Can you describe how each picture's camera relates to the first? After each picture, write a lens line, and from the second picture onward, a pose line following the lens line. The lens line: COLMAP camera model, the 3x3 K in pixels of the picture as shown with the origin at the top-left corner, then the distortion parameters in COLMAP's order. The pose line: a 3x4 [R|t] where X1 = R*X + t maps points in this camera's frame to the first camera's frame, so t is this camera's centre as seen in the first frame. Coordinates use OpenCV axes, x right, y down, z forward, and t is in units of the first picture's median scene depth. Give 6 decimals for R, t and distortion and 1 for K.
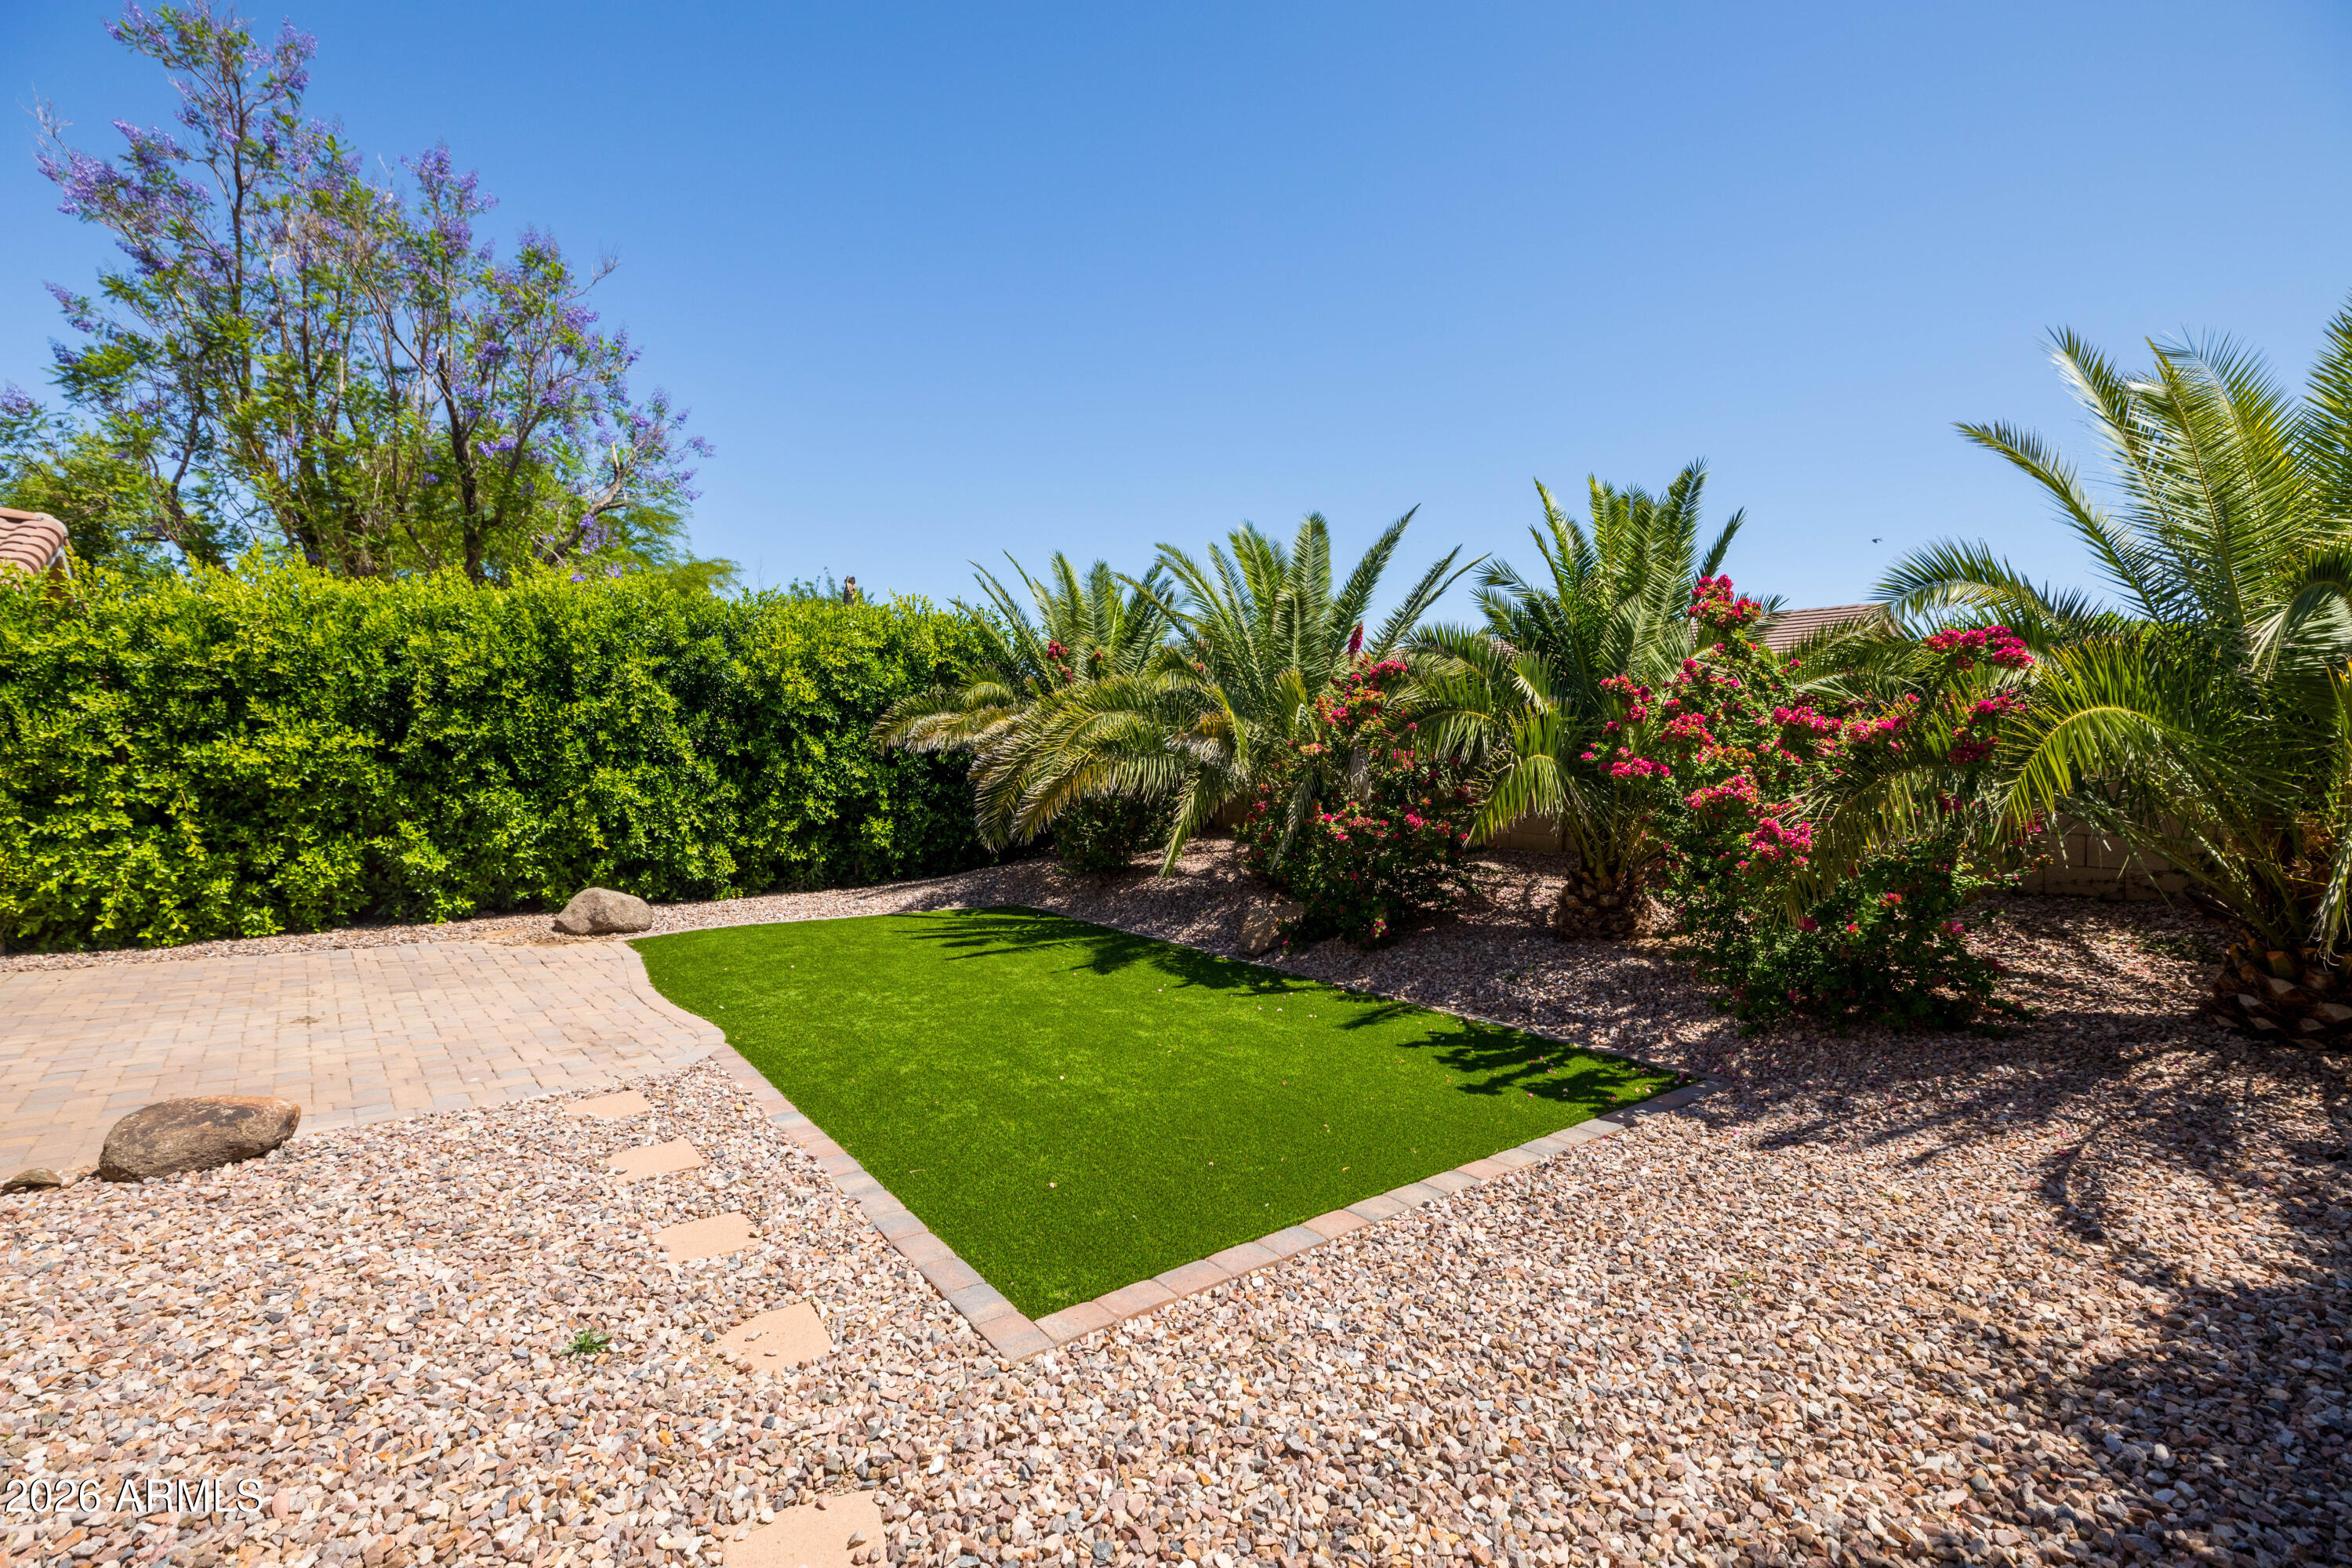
lens RADIAL K [[1054.6, 0, 1163.3], [0, 1054.6, 782.3], [0, 0, 1]] dist [0.003335, -0.000059]
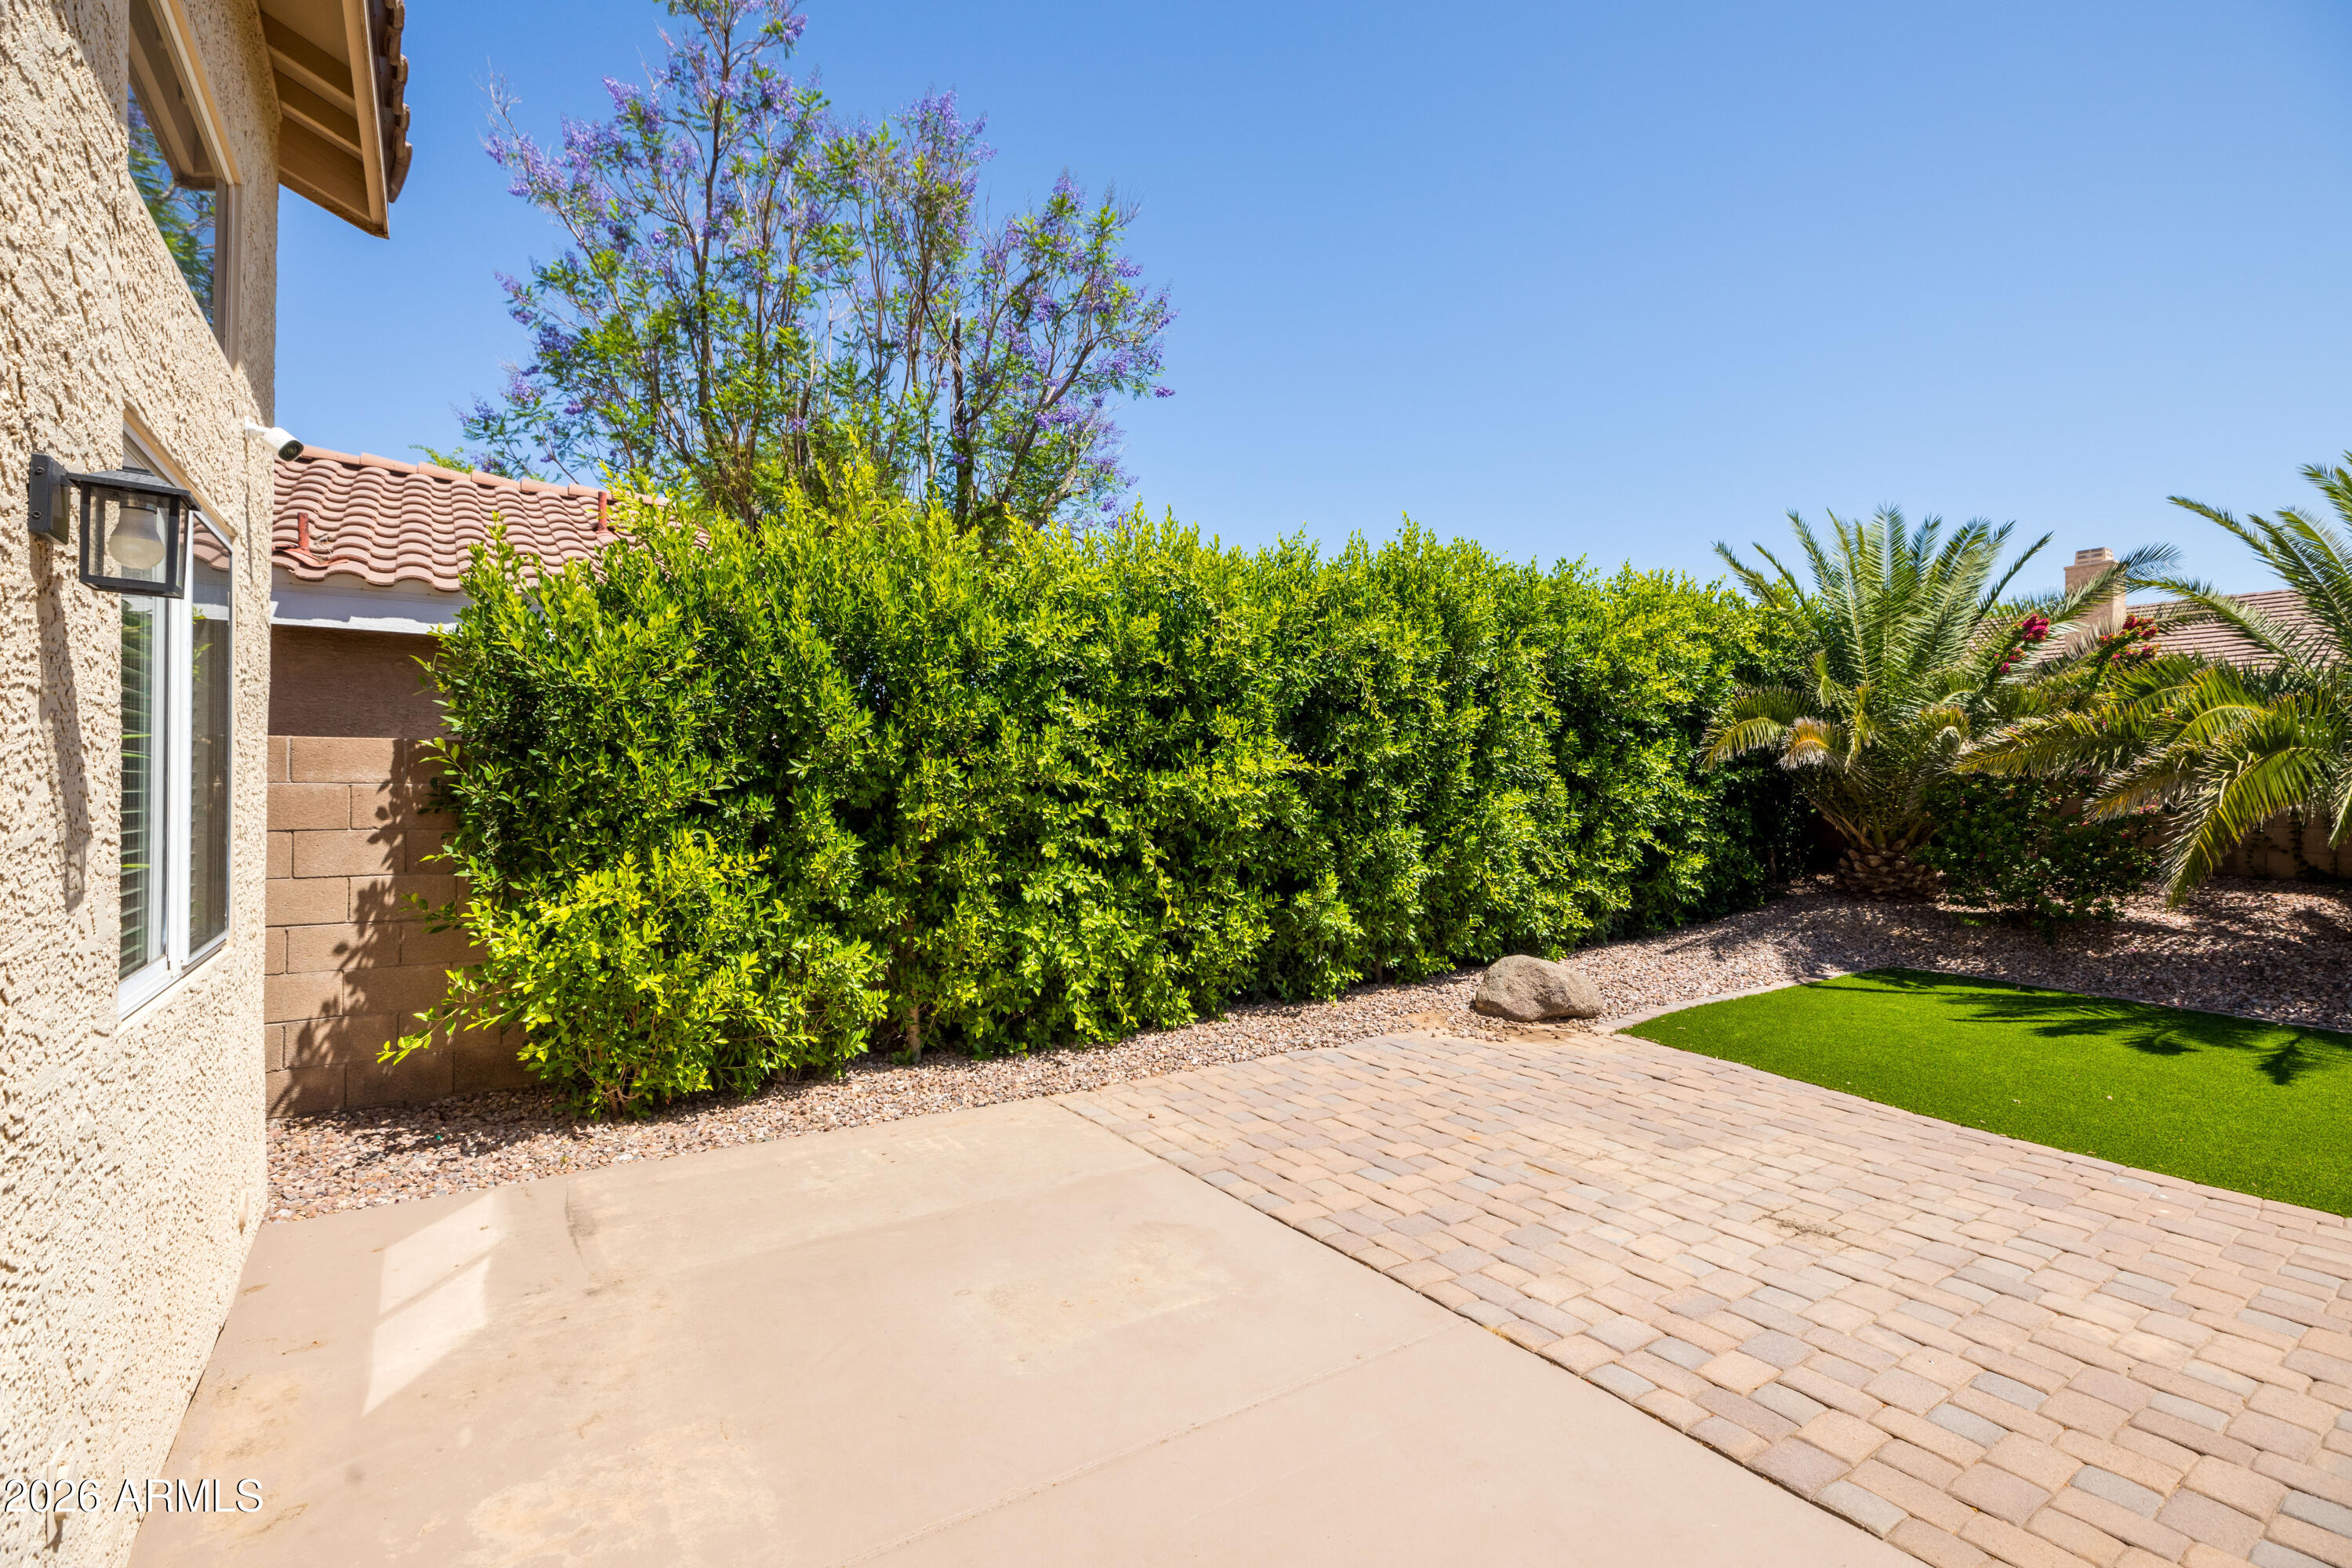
lens RADIAL K [[1045.0, 0, 1160.1], [0, 1045.0, 781.7], [0, 0, 1]] dist [0.003746, -0.000569]
pose [[0.996875, -0.008170, -0.078578, -0.748004], [0.007467, 0.999929, -0.009240, -0.018888], [0.078648, 0.008624, 0.996865, 0.244297]]
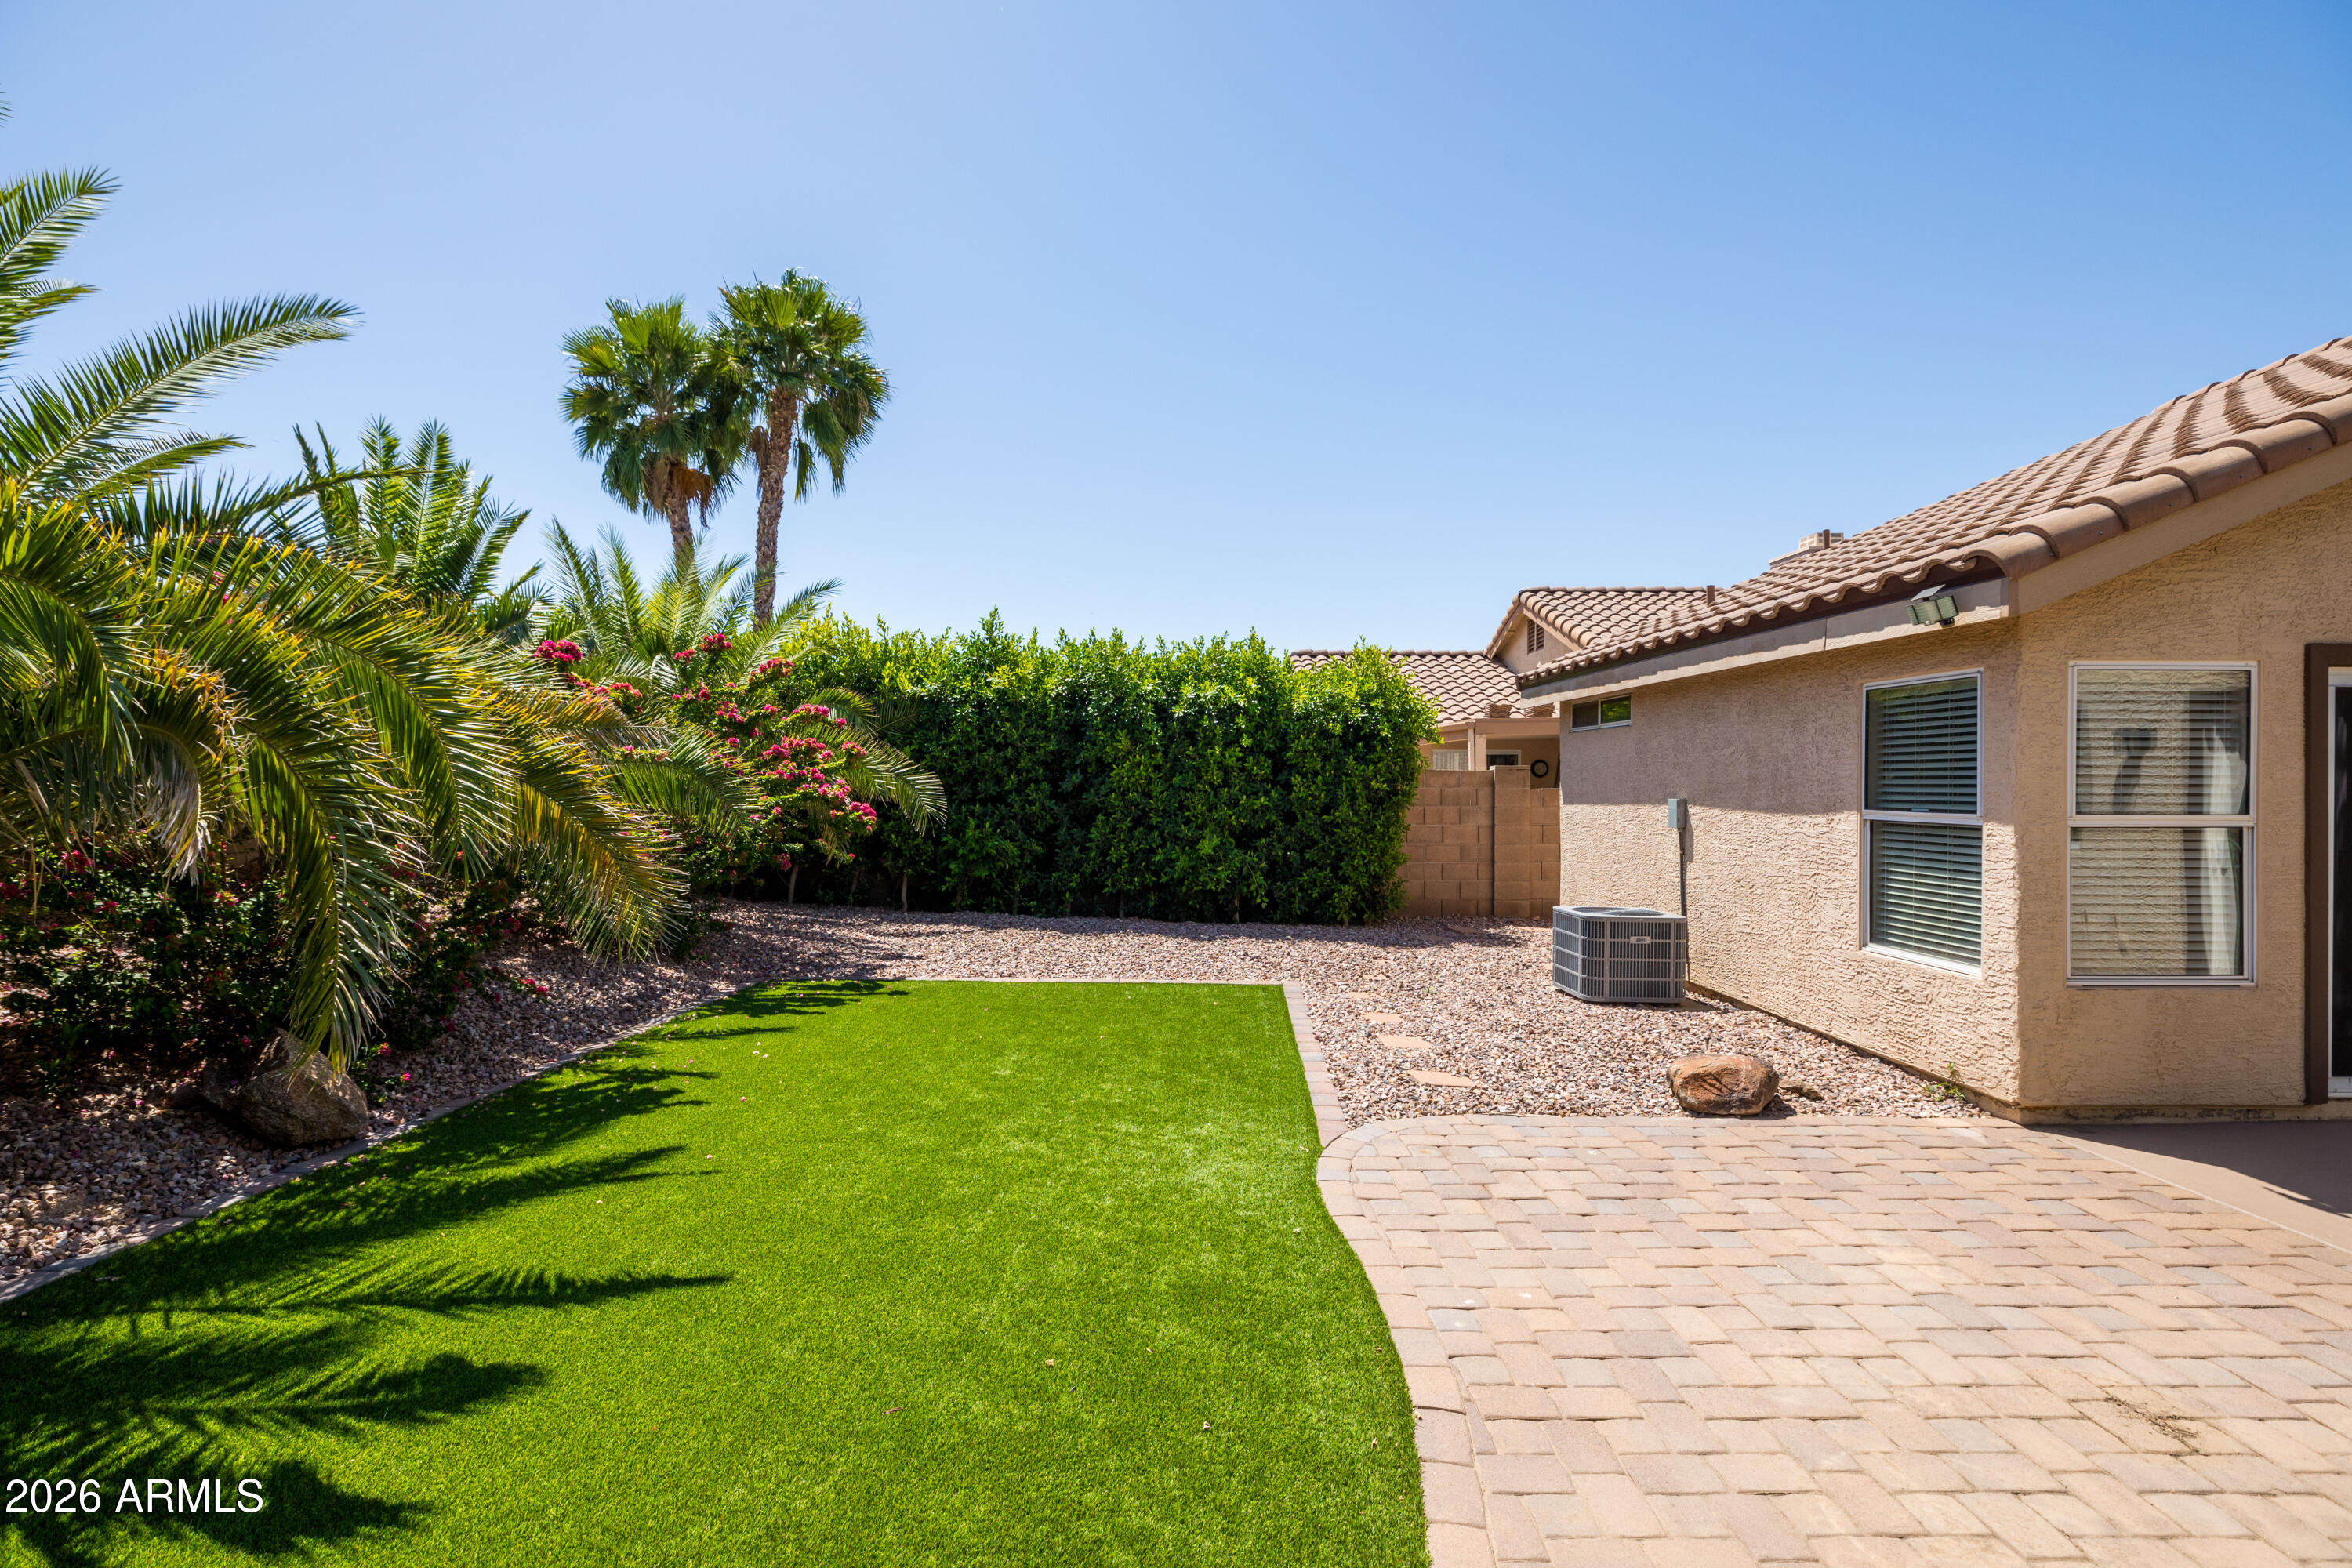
lens RADIAL K [[1063.9, 0, 1161.8], [0, 1063.9, 783.0], [0, 0, 1]] dist [0.006686, -0.000618]
pose [[-0.782940, -0.023870, 0.621639, -0.504051], [-0.012716, 0.999669, 0.022370, -0.025898], [-0.621967, 0.009609, -0.782984, 1.050080]]
